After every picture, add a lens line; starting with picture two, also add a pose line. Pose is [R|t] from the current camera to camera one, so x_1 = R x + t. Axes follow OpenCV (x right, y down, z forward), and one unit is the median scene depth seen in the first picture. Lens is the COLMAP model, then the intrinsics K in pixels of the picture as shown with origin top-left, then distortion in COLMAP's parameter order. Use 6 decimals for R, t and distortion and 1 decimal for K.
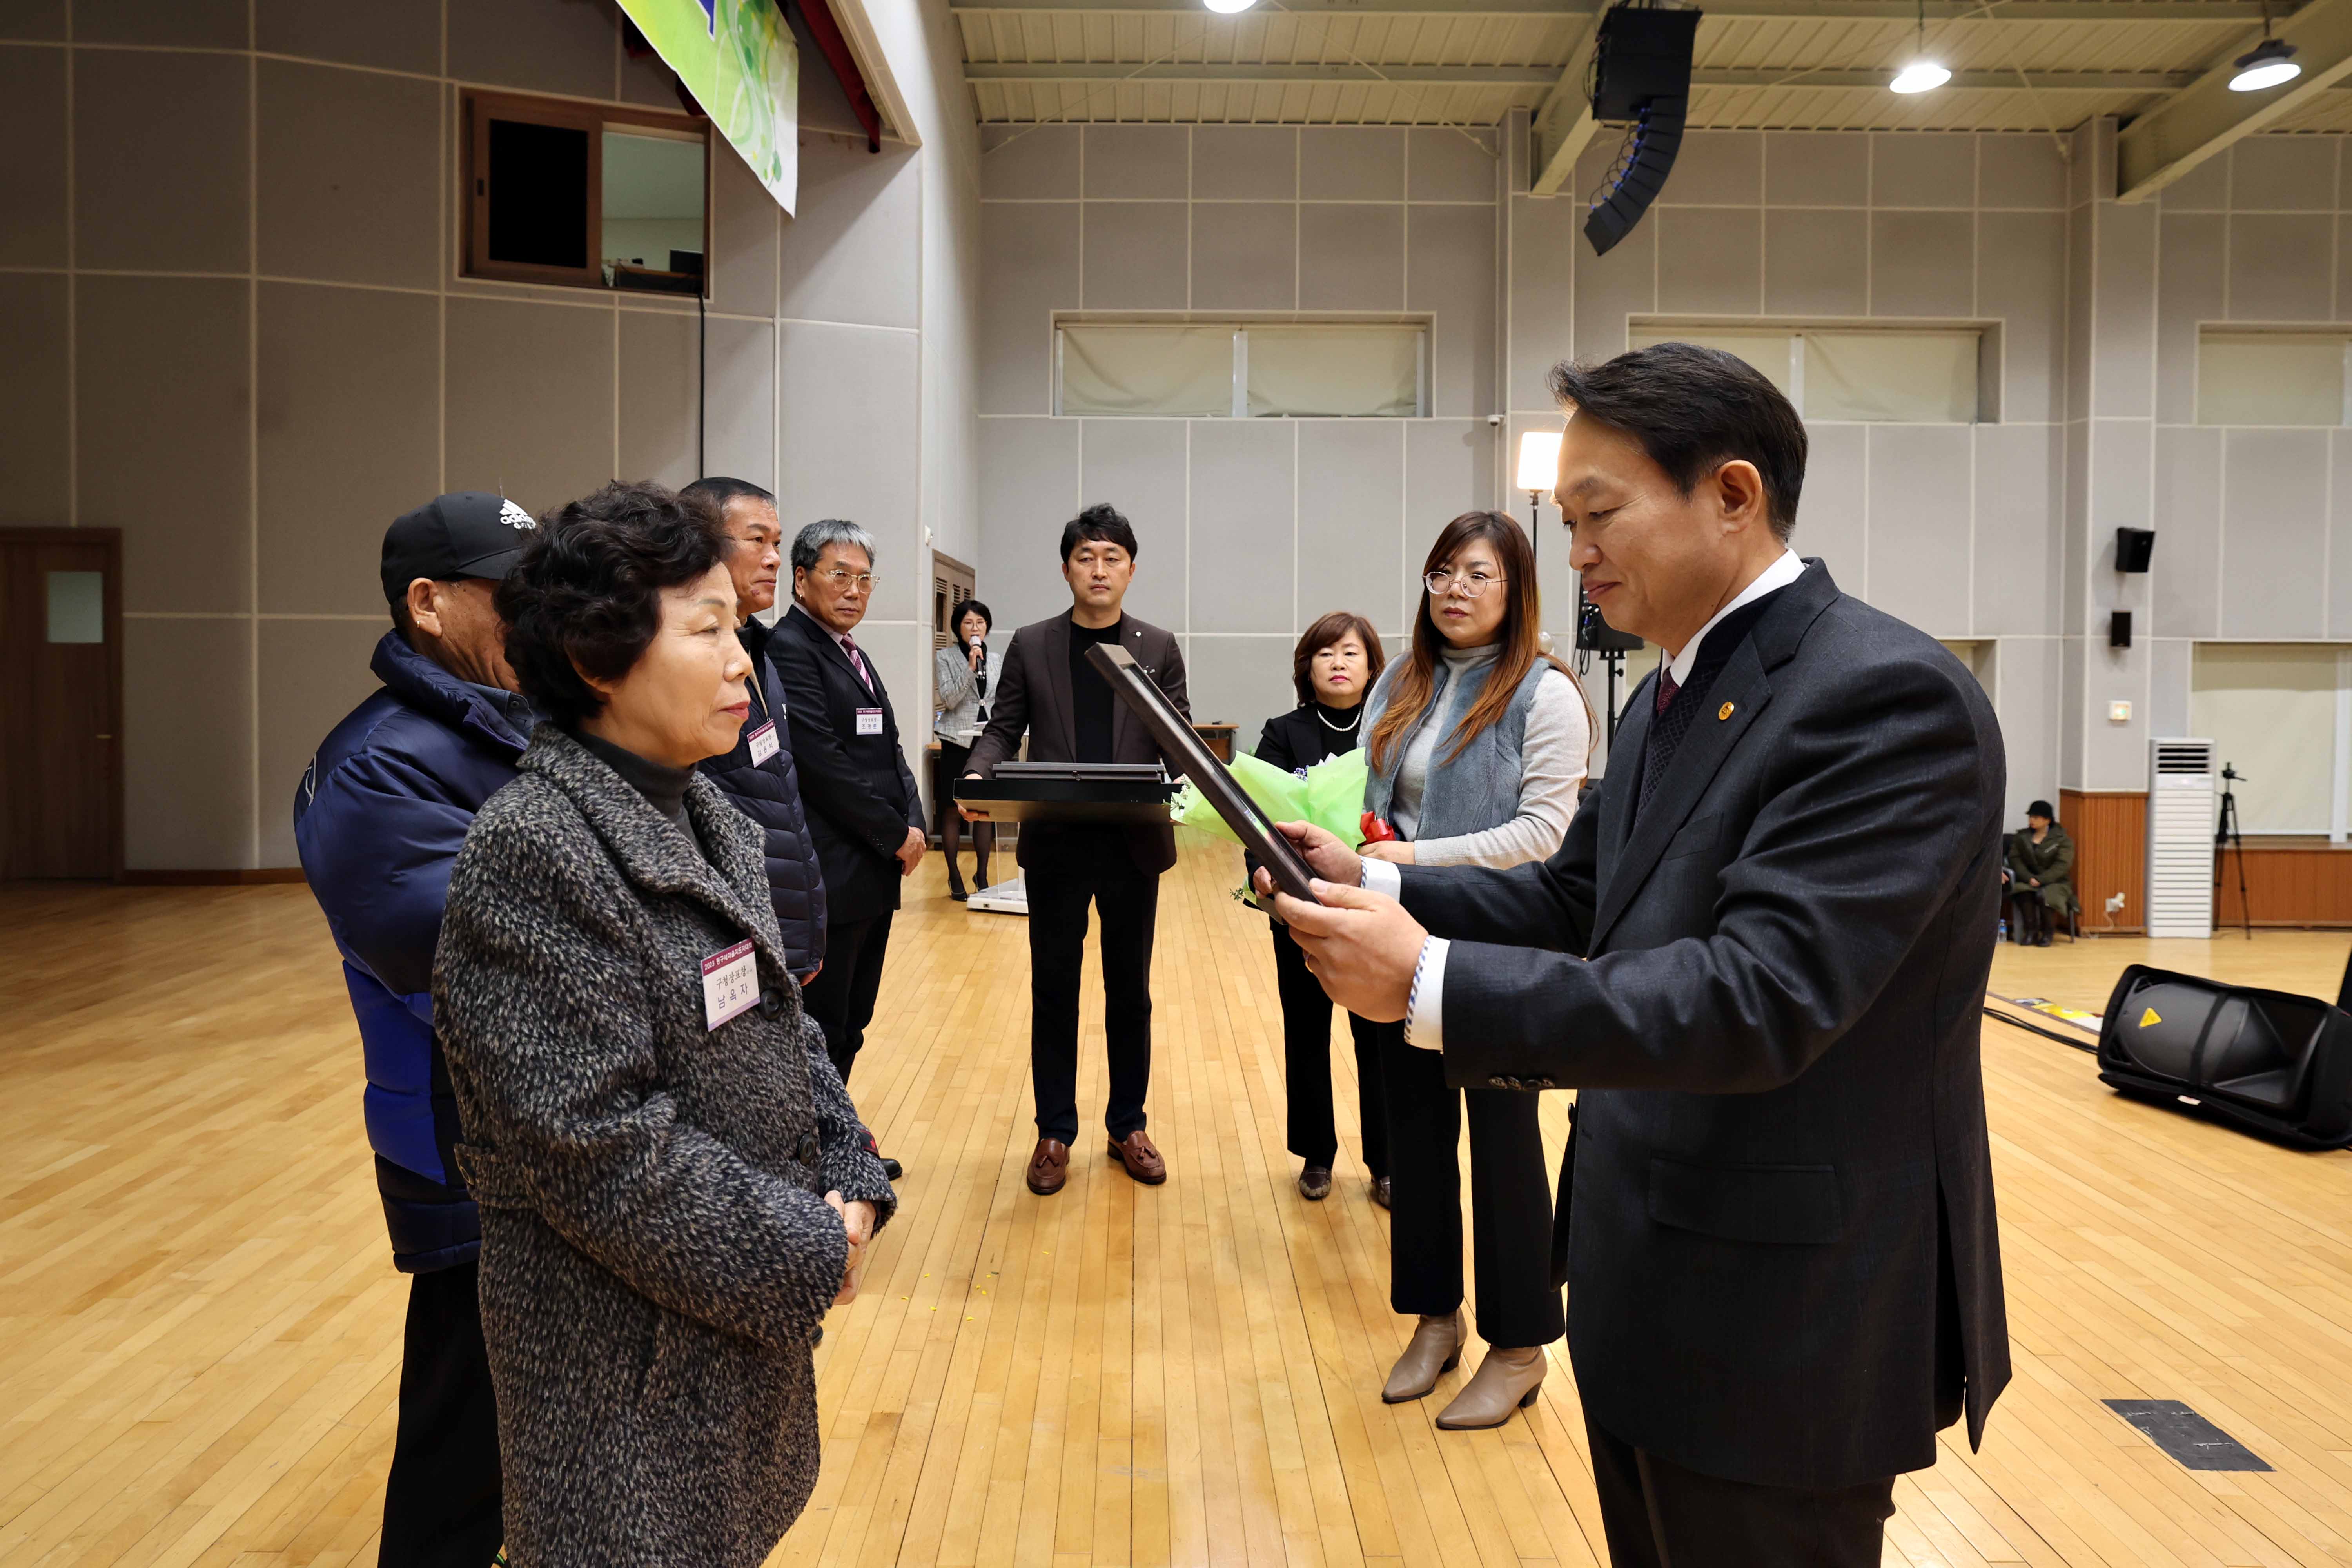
lens RADIAL K [[1365.2, 0, 1135.6], [0, 1365.2, 673.7], [0, 0, 1]] dist [-0.031329, 0.021884]
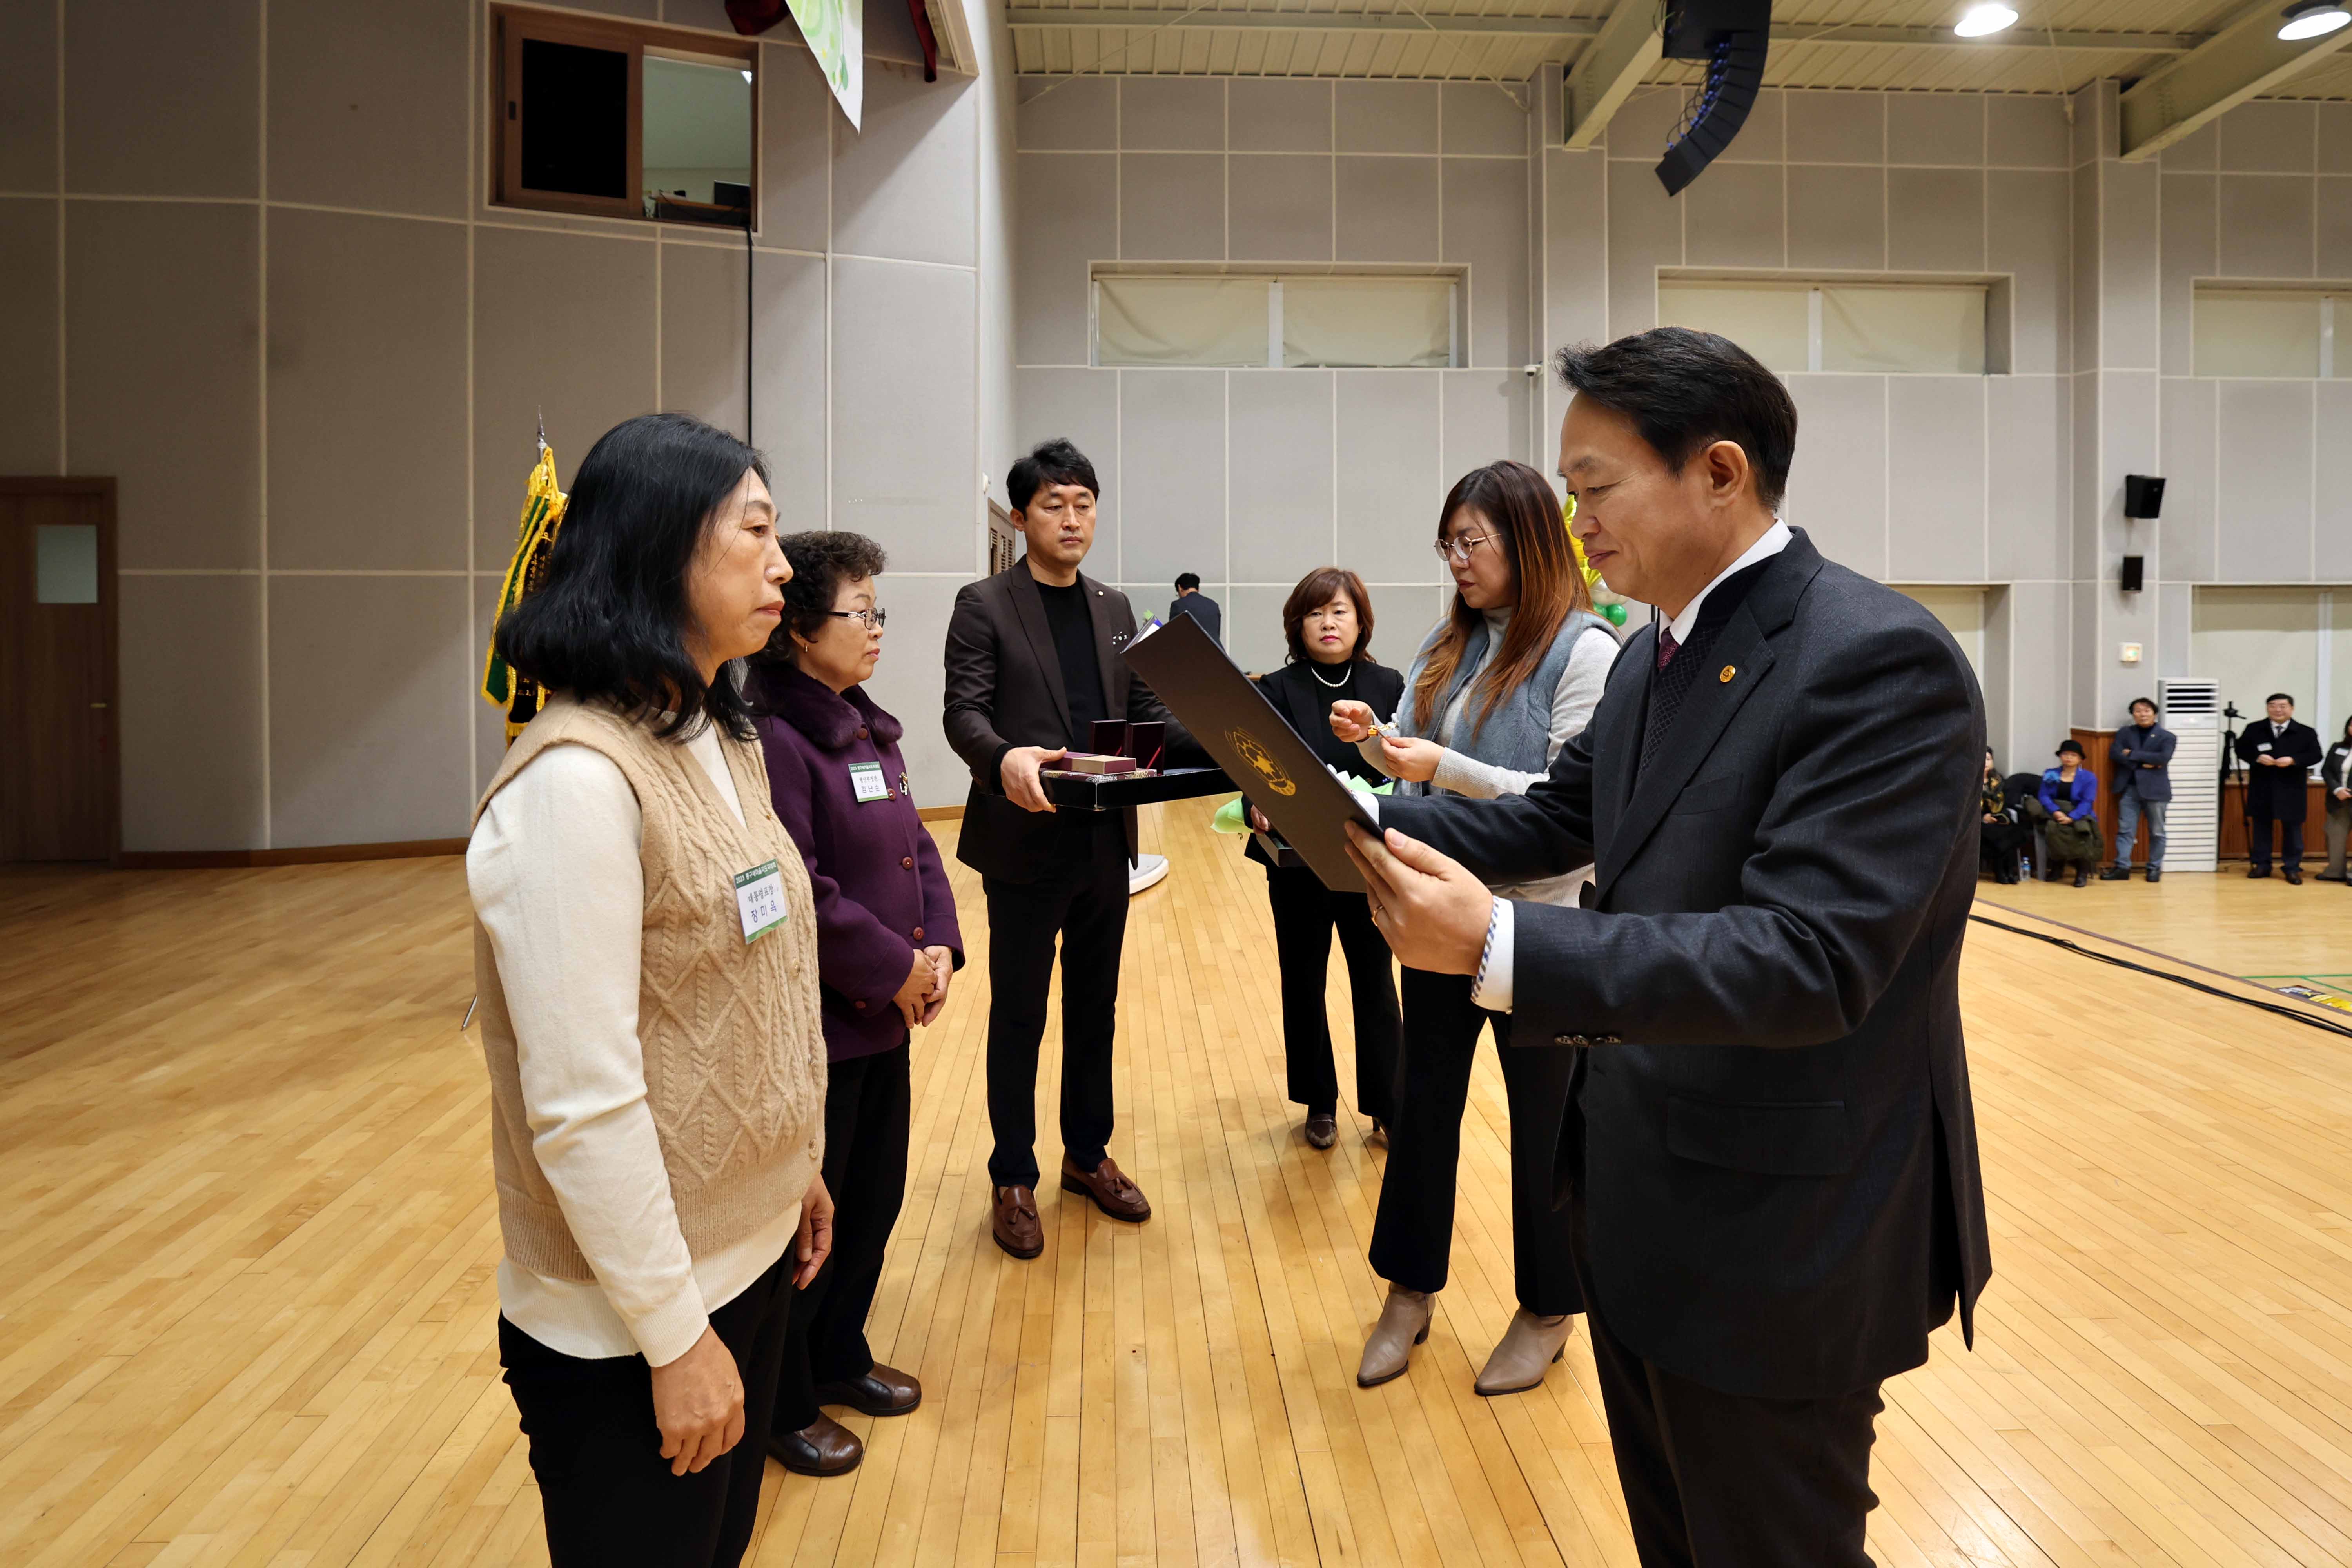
lens RADIAL K [[1216.0, 0, 1137.3], [0, 1216.0, 610.0], [0, 0, 1]] dist [-0.043259, 0.016719]
pose [[0.999413, -0.007814, 0.033358, -0.063125], [0.008067, 0.999940, -0.007432, -0.004520], [-0.033298, 0.007697, 0.999416, 0.123918]]
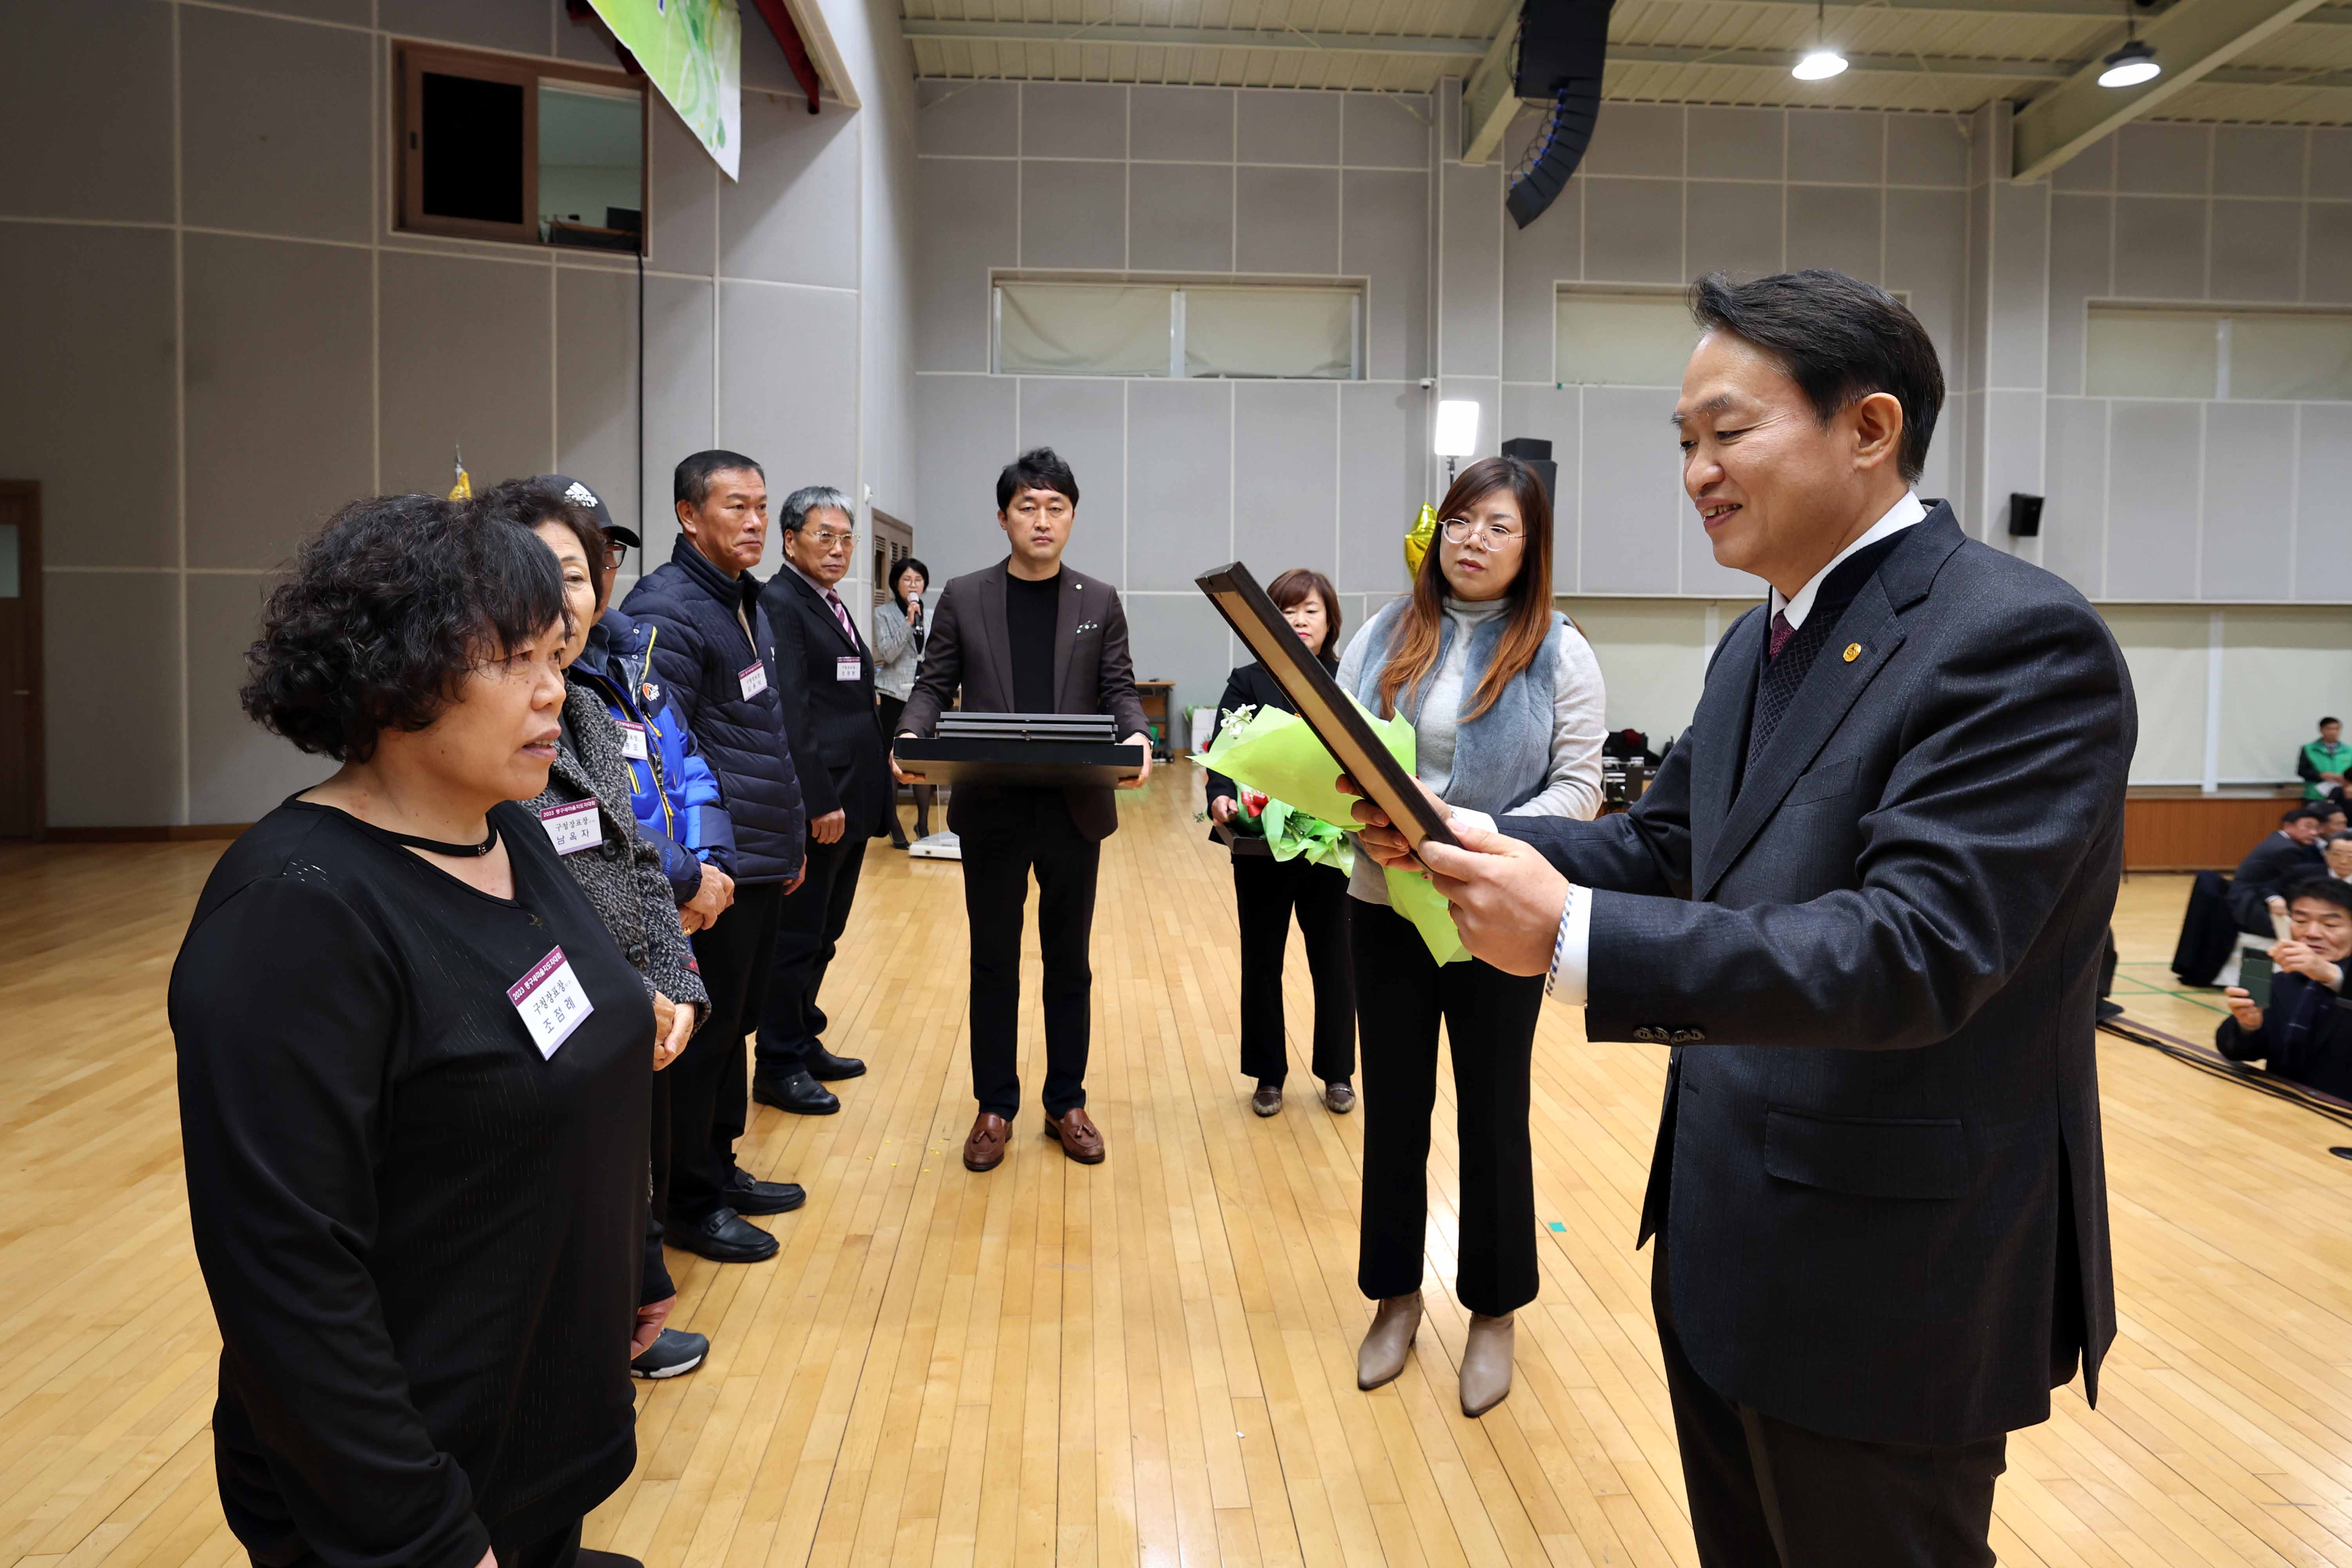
lens RADIAL K [[1434.4, 0, 1174.0], [0, 1434.4, 650.6], [0, 0, 1]] dist [-0.027187, 0.022901]
pose [[0.997666, 0.000402, 0.068276, 0.002001], [-0.001158, 0.999938, 0.011035, 0.002669], [-0.068267, -0.011088, 0.997605, -0.065109]]
